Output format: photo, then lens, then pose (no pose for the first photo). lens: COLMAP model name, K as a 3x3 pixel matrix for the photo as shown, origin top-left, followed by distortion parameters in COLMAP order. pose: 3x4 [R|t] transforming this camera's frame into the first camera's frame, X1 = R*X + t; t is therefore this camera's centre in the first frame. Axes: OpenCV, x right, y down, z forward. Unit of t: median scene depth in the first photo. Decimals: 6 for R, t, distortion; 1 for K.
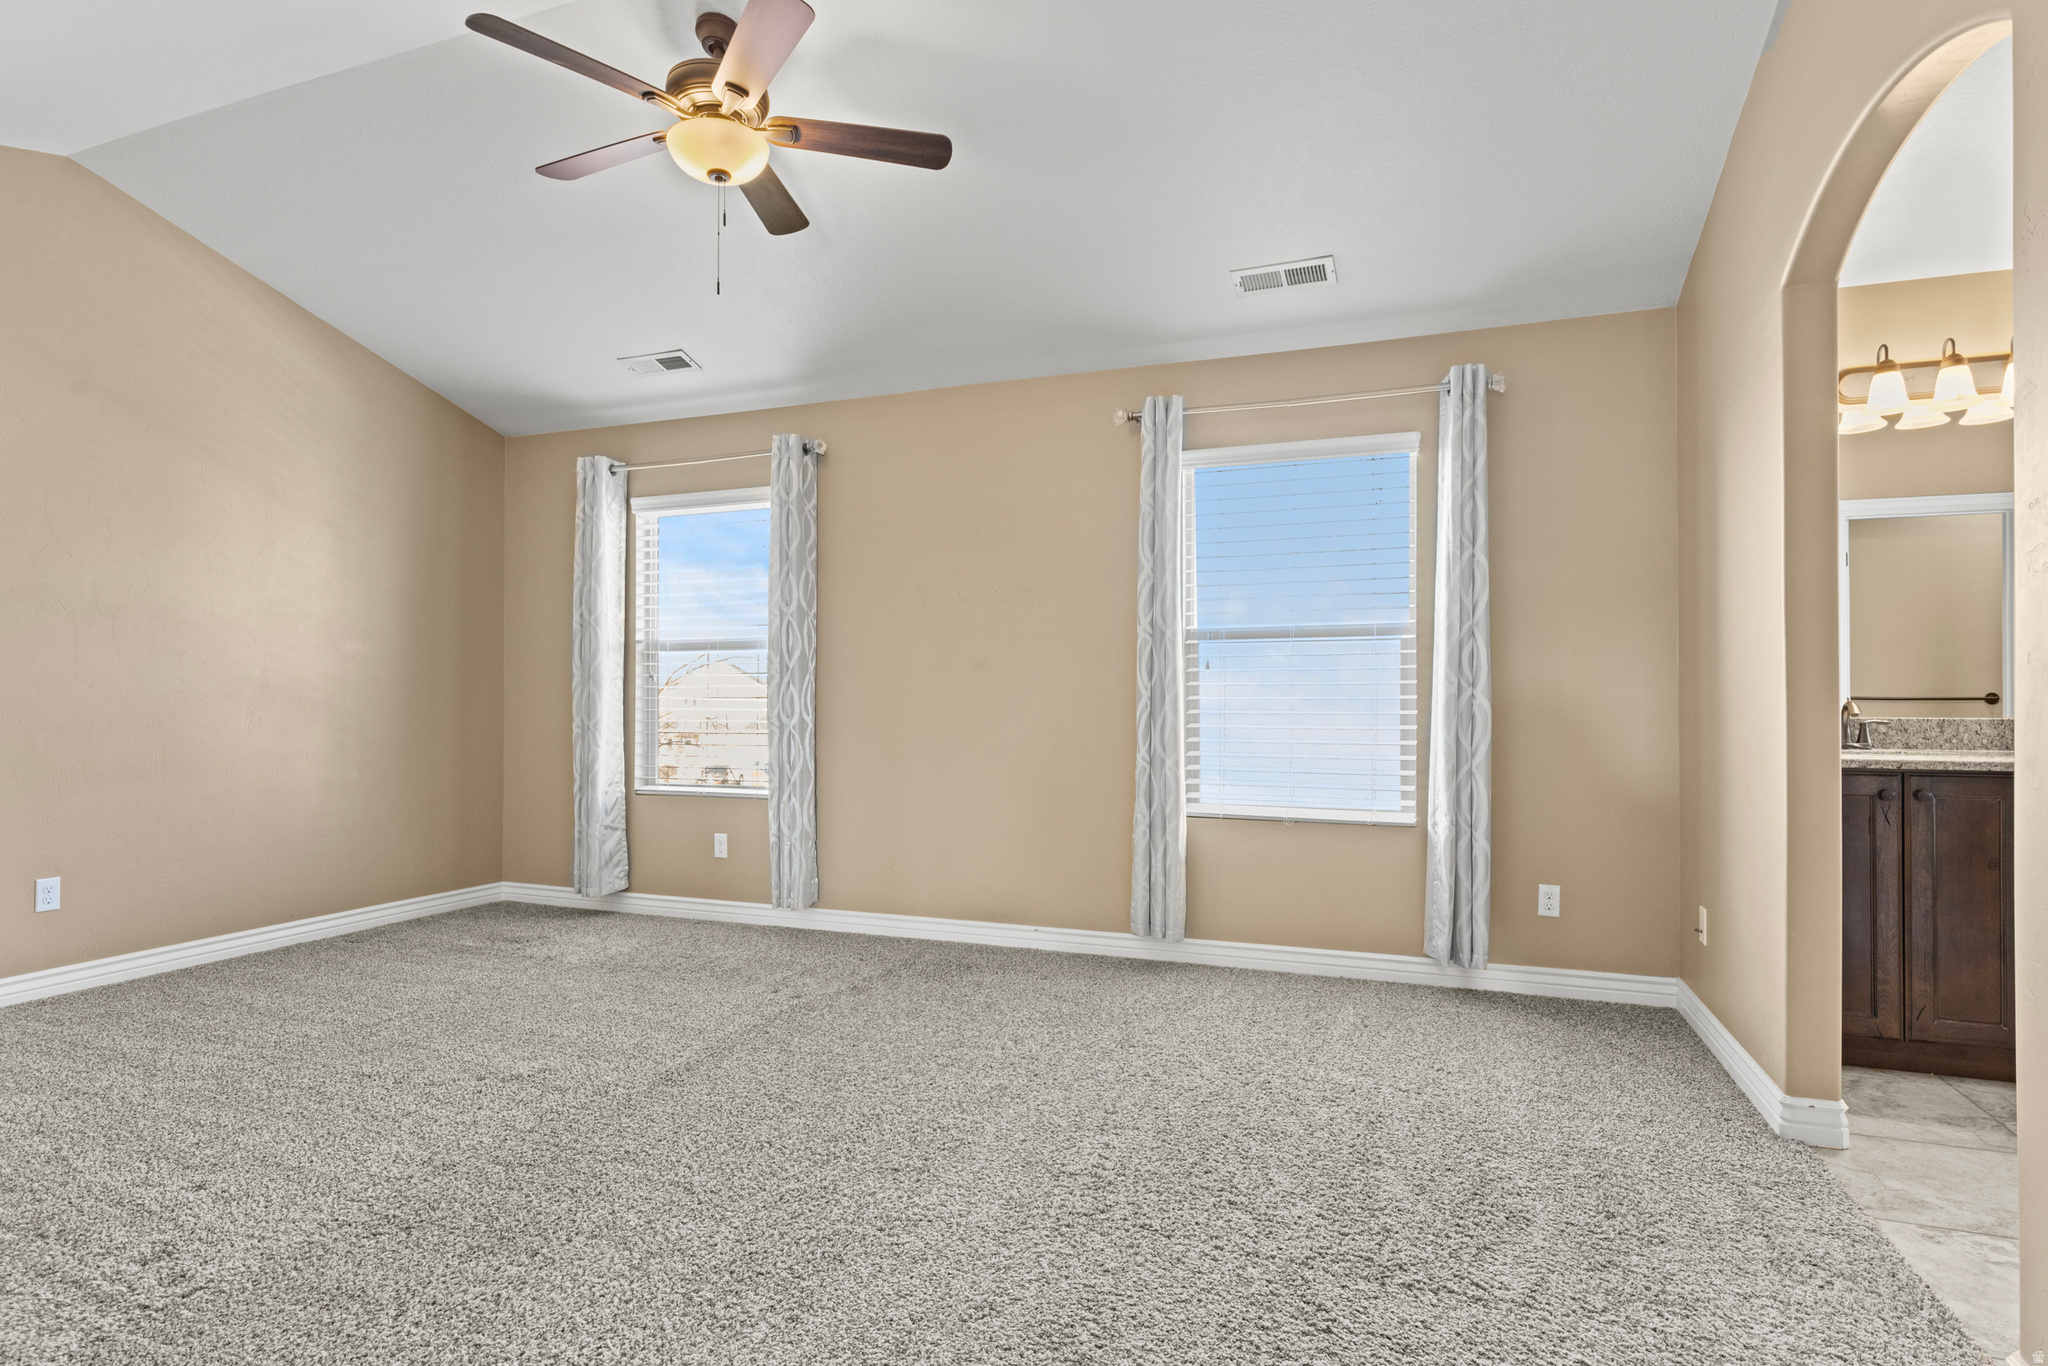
lens RADIAL K [[1068.4, 0, 1017.3], [0, 1068.4, 688.6], [0, 0, 1]] dist [-0.017788, 0.001039]
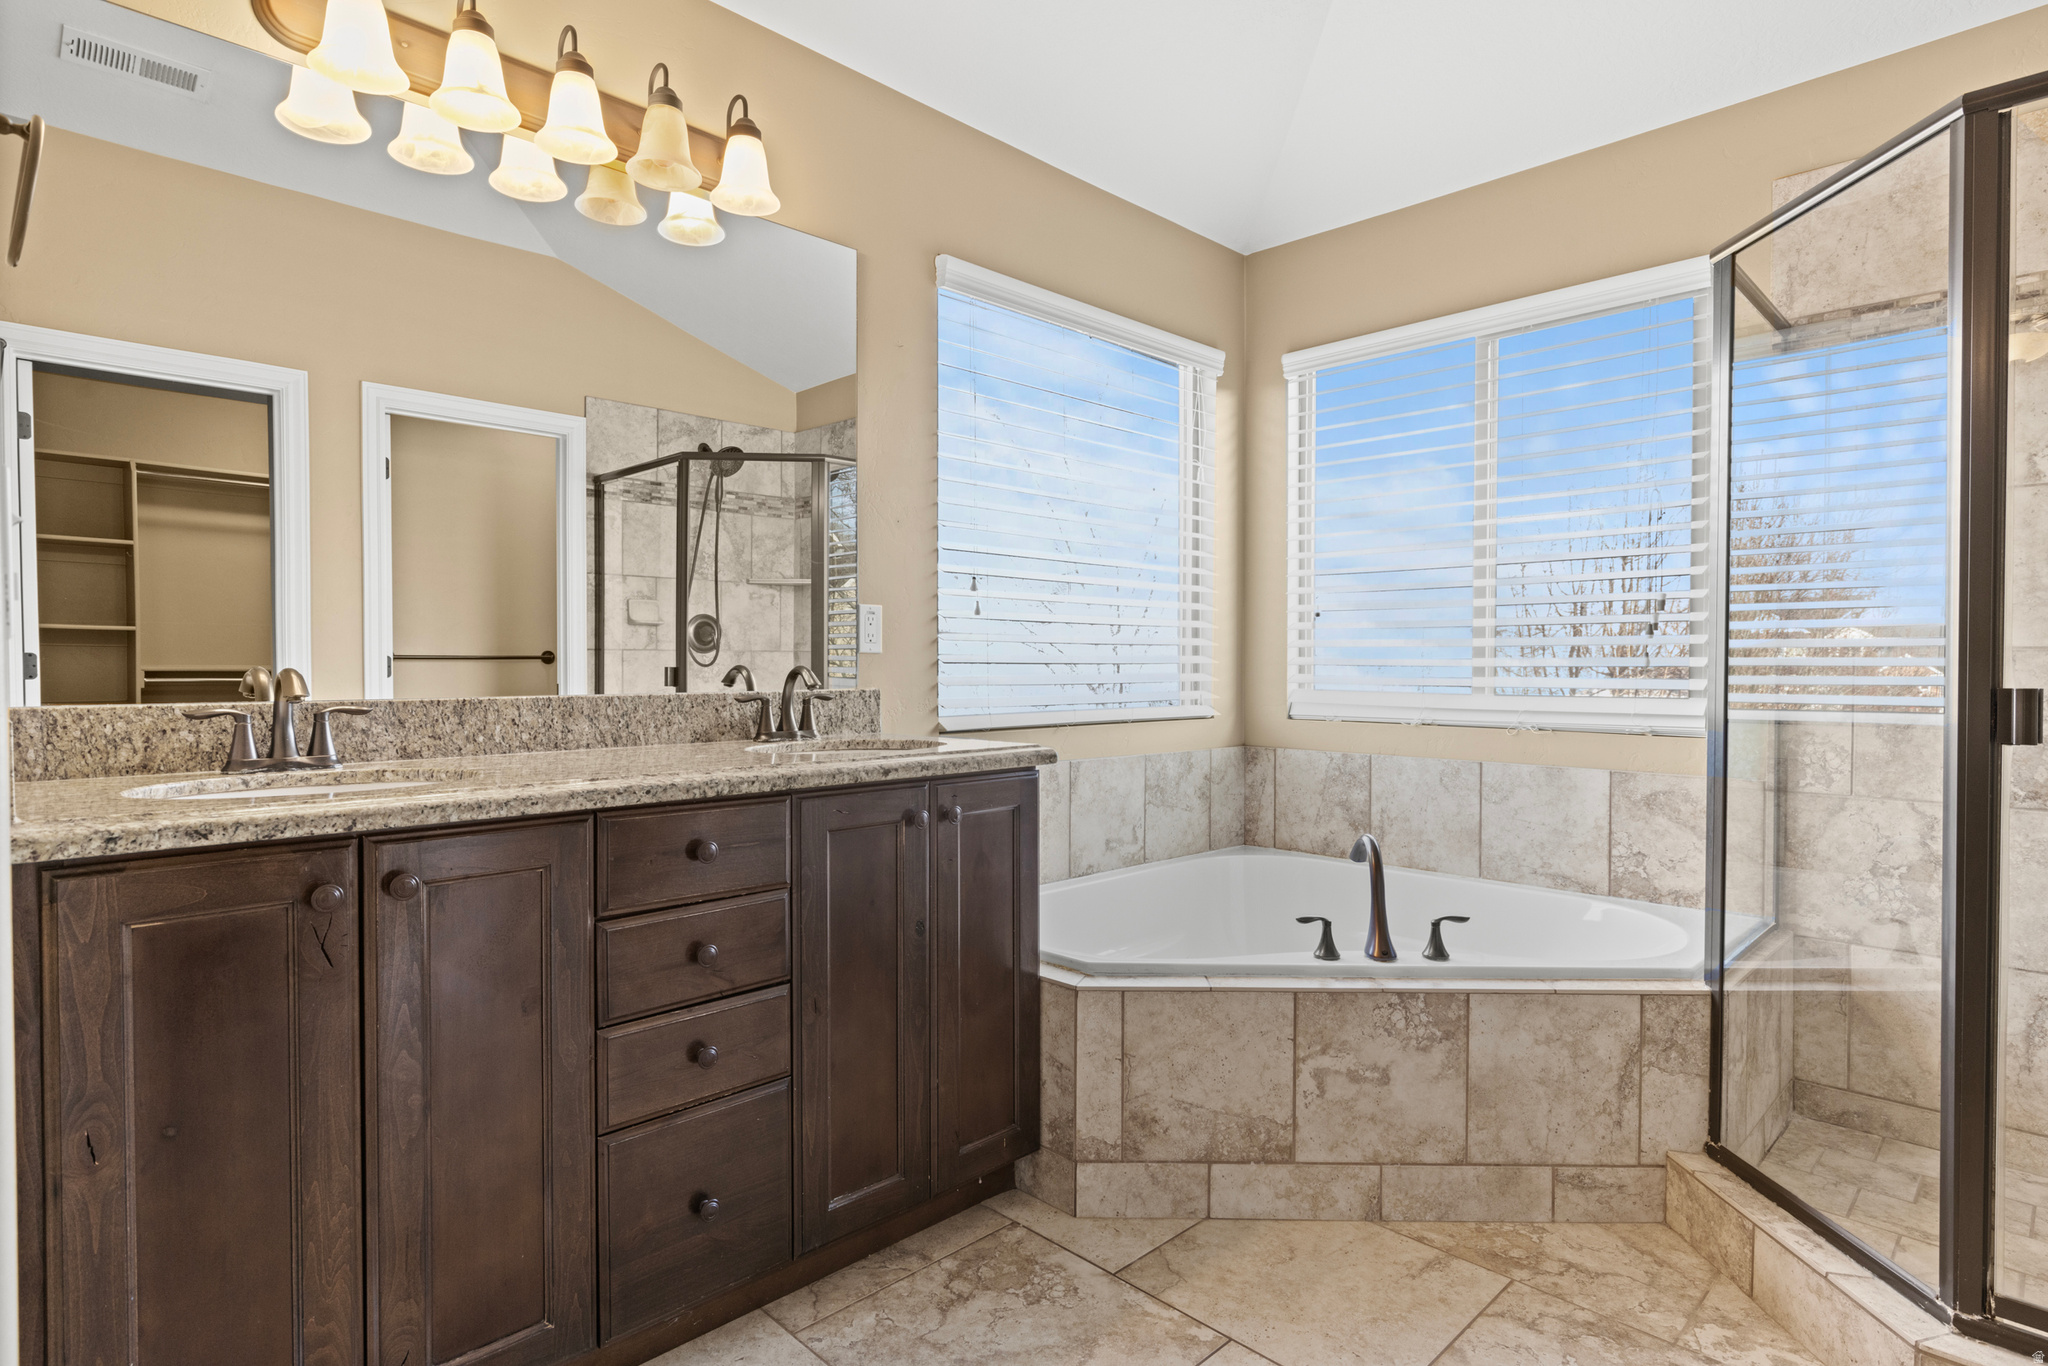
lens RADIAL K [[1068.4, 0, 1019.9], [0, 1068.4, 676.4], [0, 0, 1]] dist [-0.017788, 0.001039]
pose [[0.400404, -0.016843, 0.916184, 0.547975], [-0.011618, 0.999657, 0.023455, 0.000242], [-0.916265, -0.020036, 0.400071, 0.577003]]
